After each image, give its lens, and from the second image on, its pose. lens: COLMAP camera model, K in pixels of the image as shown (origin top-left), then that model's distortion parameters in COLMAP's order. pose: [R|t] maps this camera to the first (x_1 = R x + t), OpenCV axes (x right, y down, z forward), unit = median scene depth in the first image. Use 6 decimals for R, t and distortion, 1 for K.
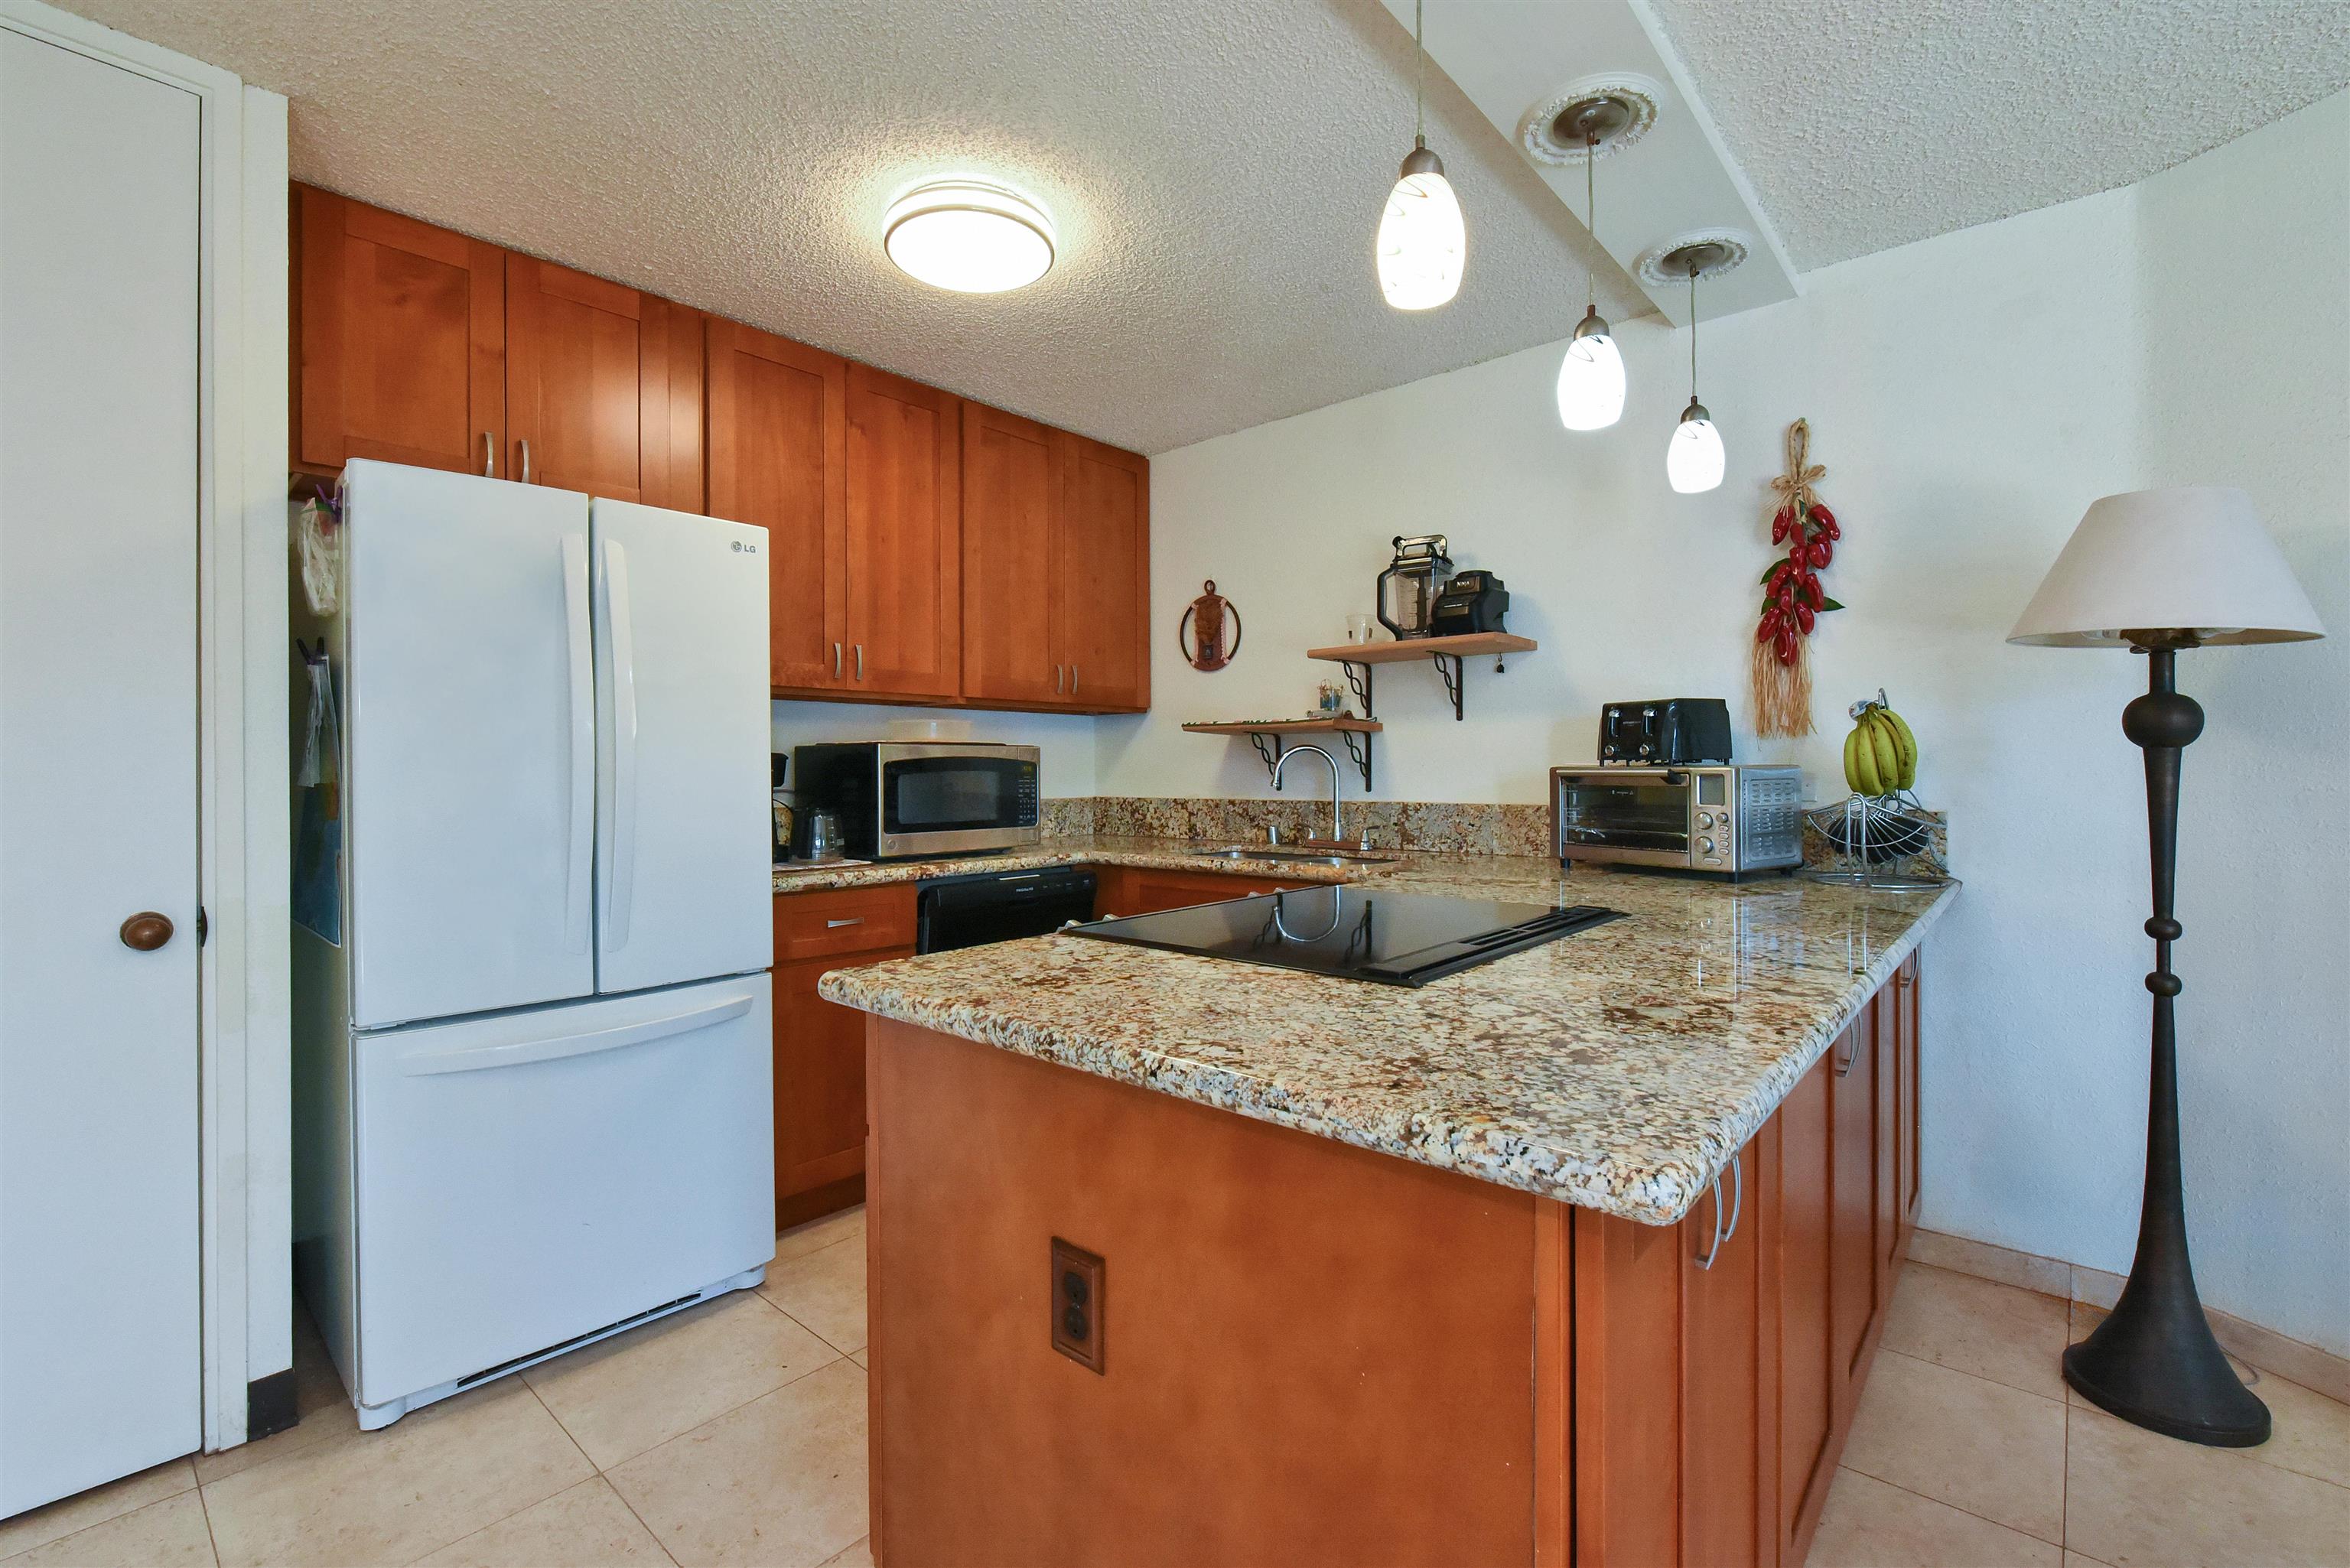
lens RADIAL K [[1009.4, 0, 1251.0], [0, 1009.4, 768.6], [0, 0, 1]] dist [-0.010384, -0.000606]
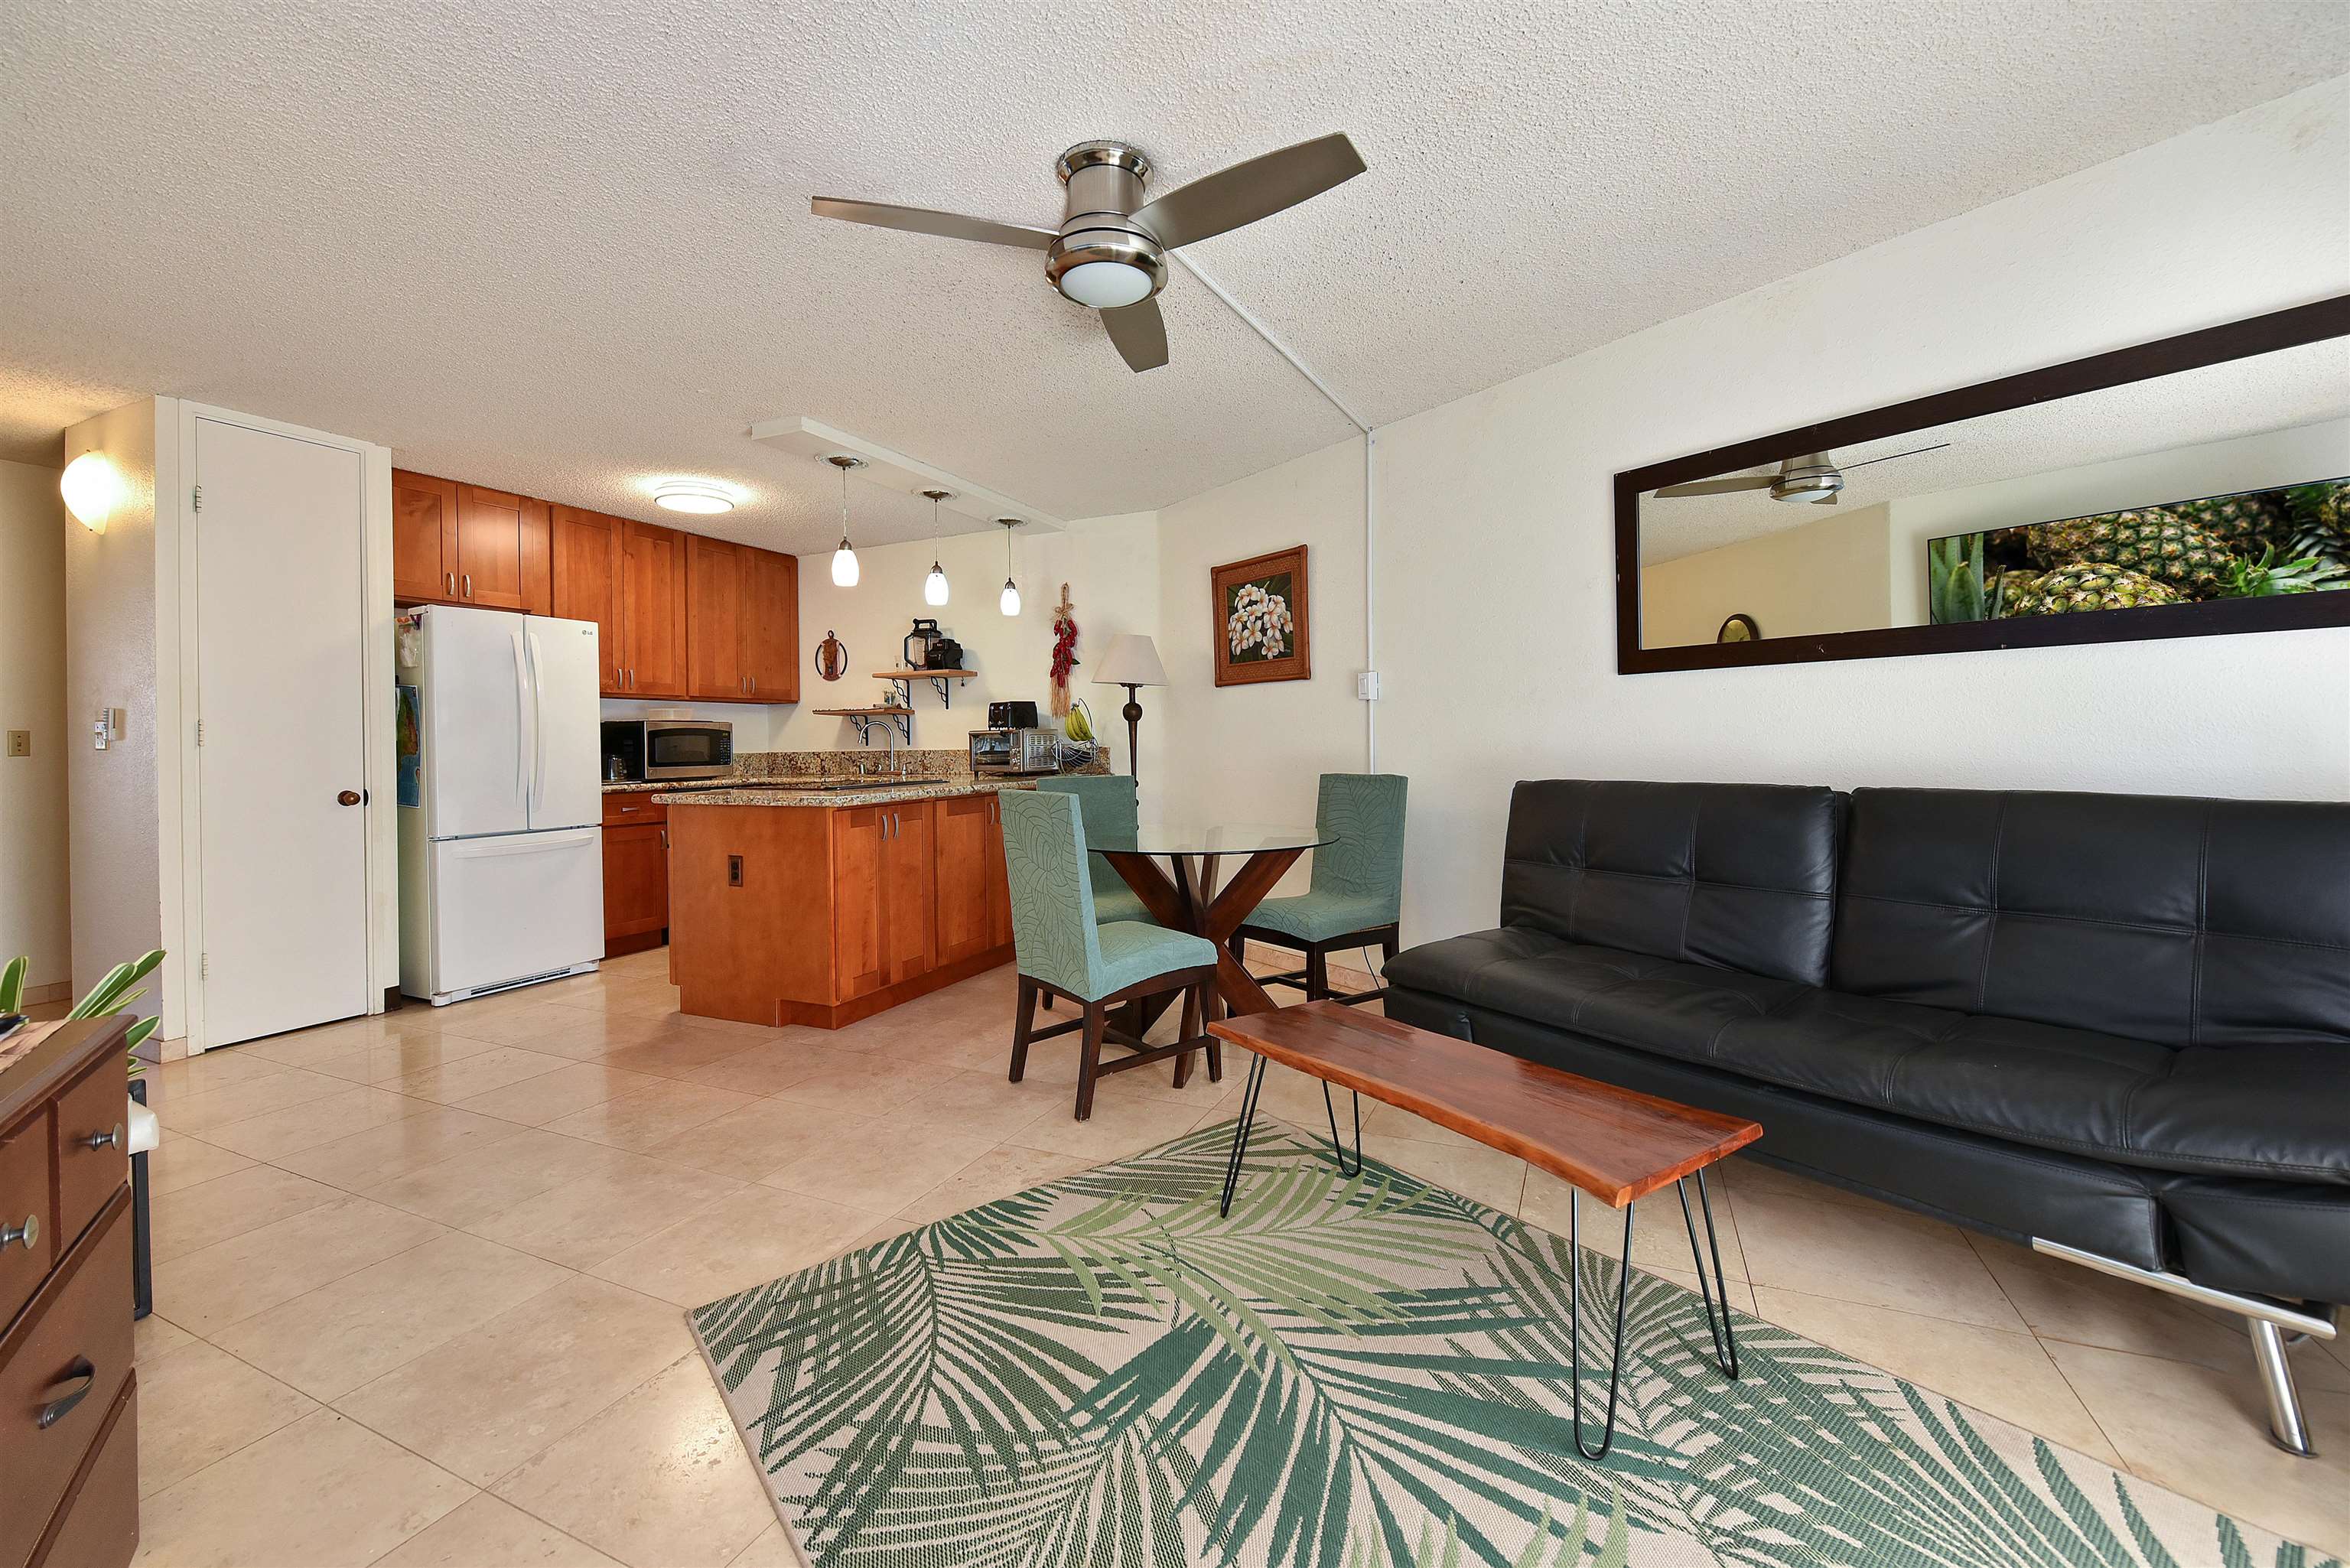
lens RADIAL K [[931.3, 0, 1147.4], [0, 931.3, 743.9], [0, 0, 1]] dist [-0.018515, 0.000226]
pose [[0.979597, -0.008834, 0.200780, 0.241101], [0.008255, 0.999959, 0.003718, 0.020874], [-0.200805, -0.001985, 0.979629, -1.017467]]
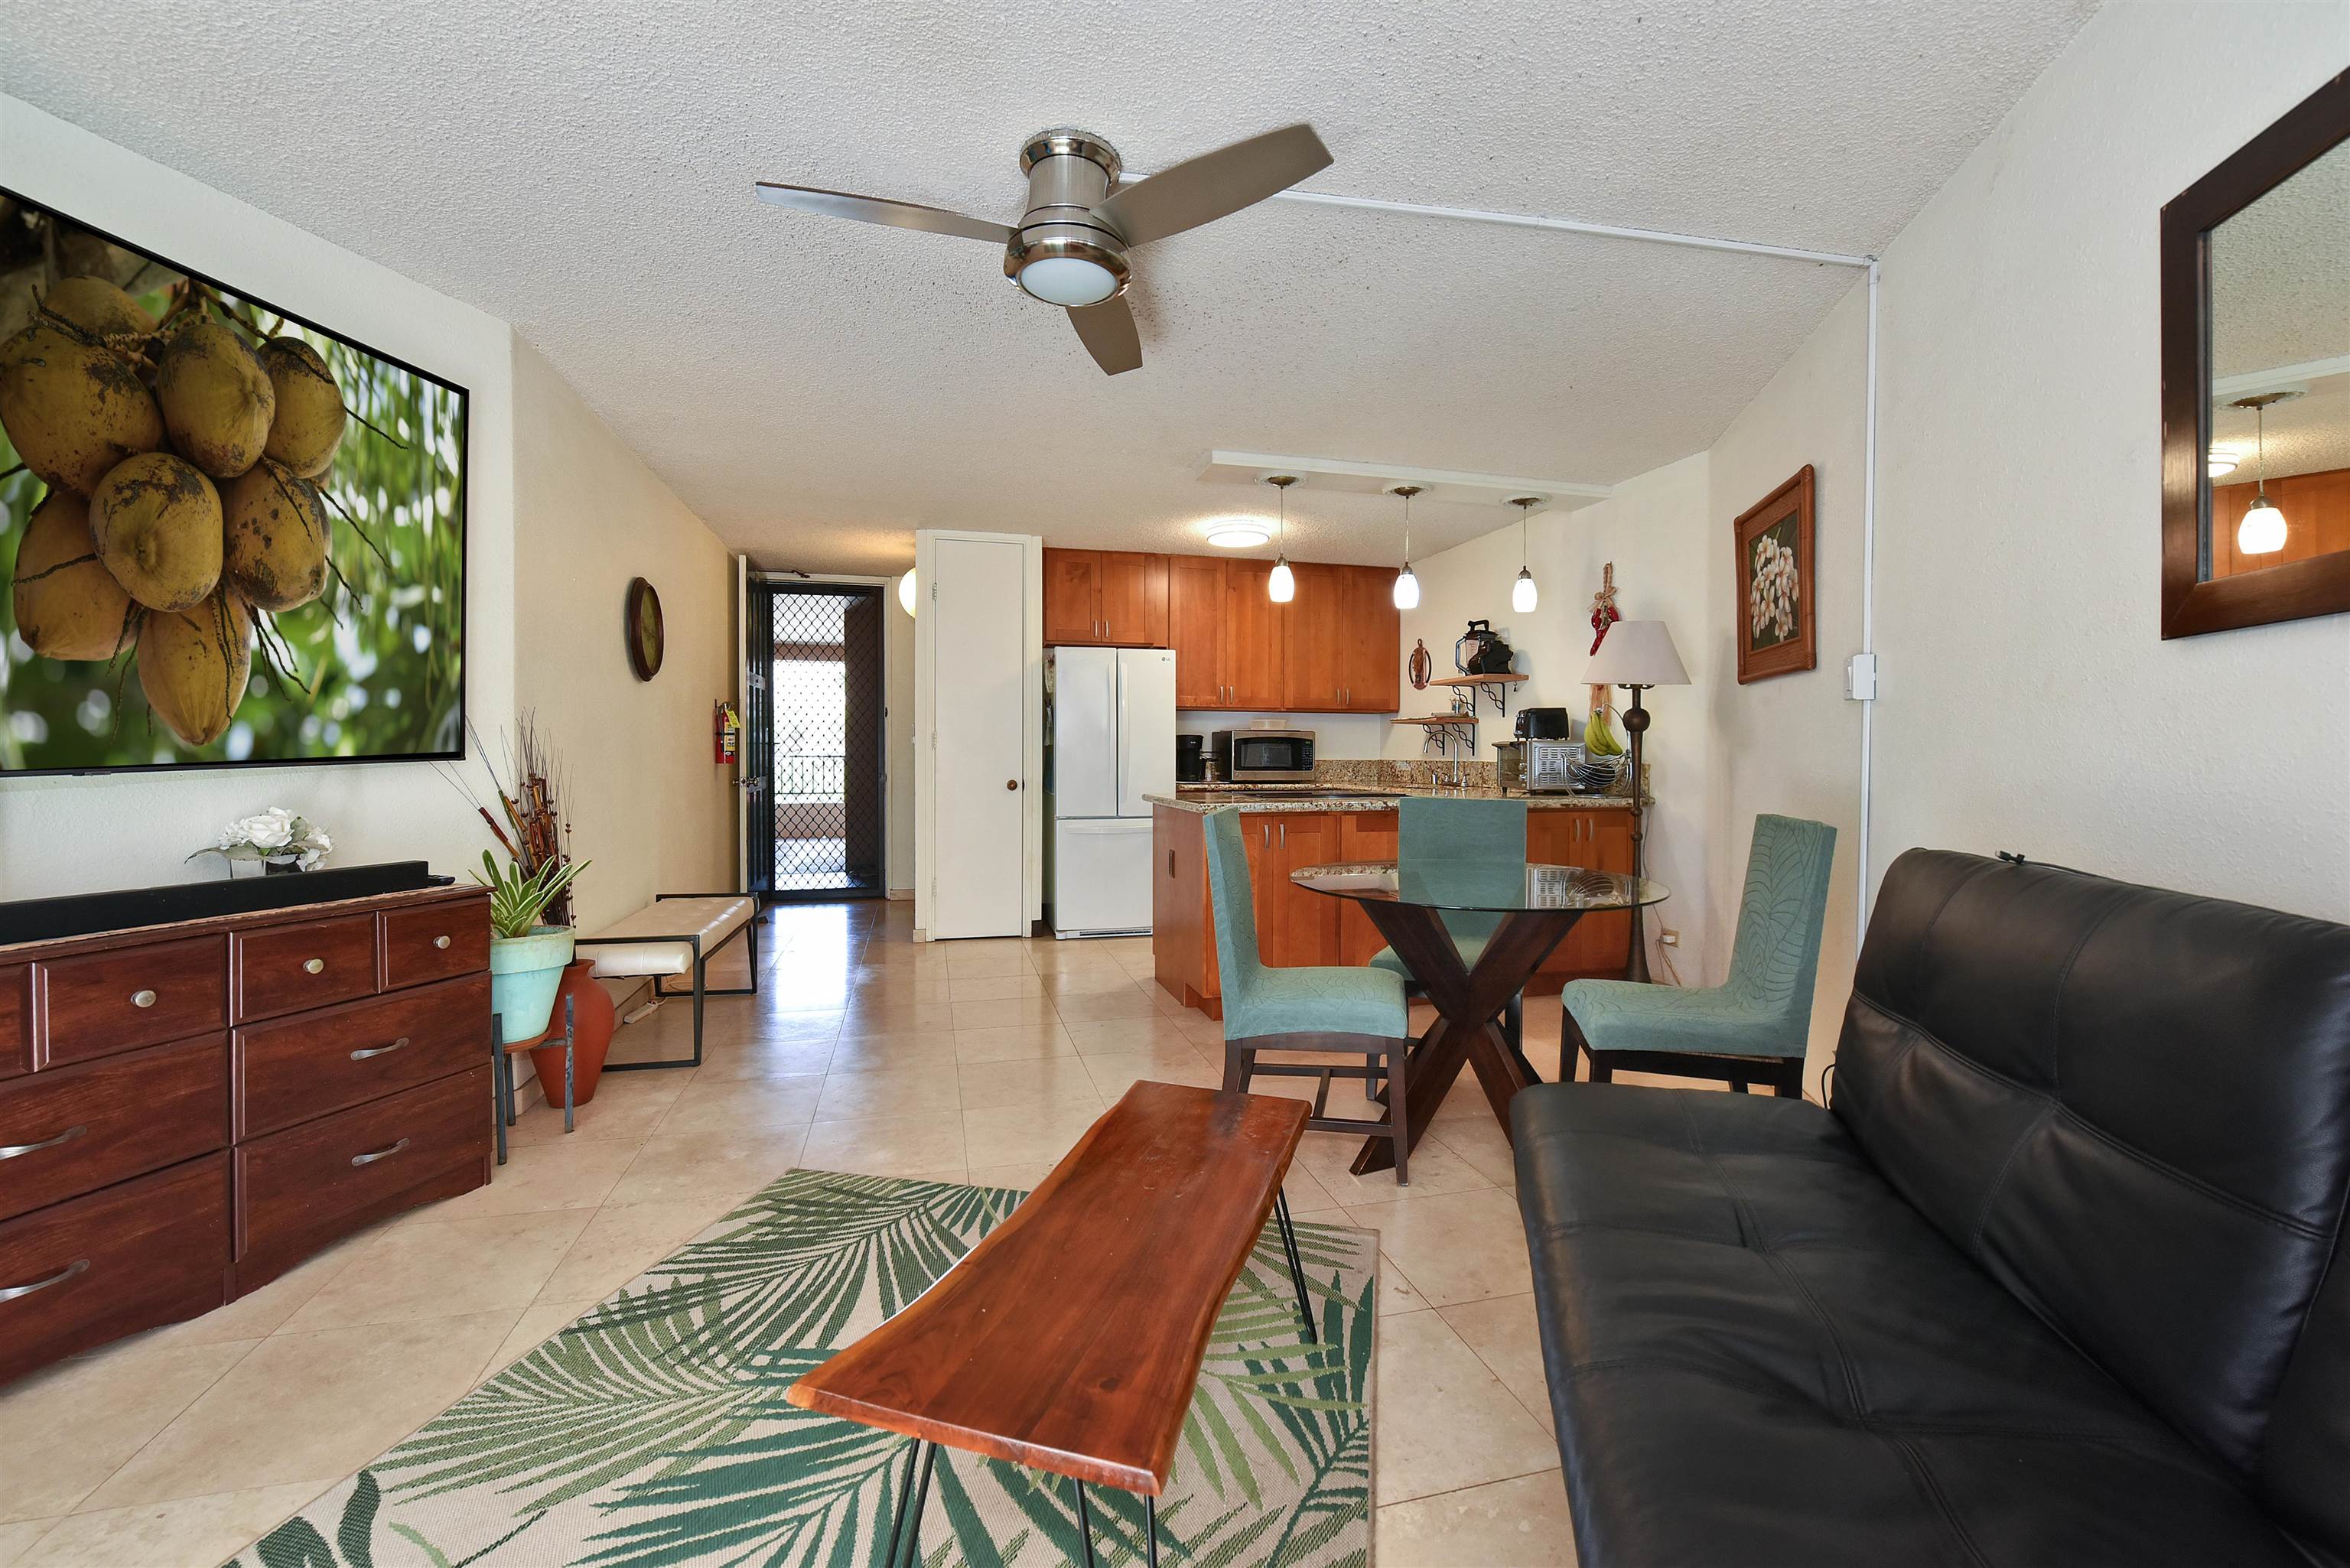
lens RADIAL K [[931.3, 0, 1156.5], [0, 931.3, 759.5], [0, 0, 1]] dist [-0.018515, 0.000226]
pose [[0.786767, 0.014841, -0.617071, 0.836556], [-0.008504, 0.999877, 0.013204, 0.014014], [0.617191, -0.005141, 0.786797, -0.809316]]
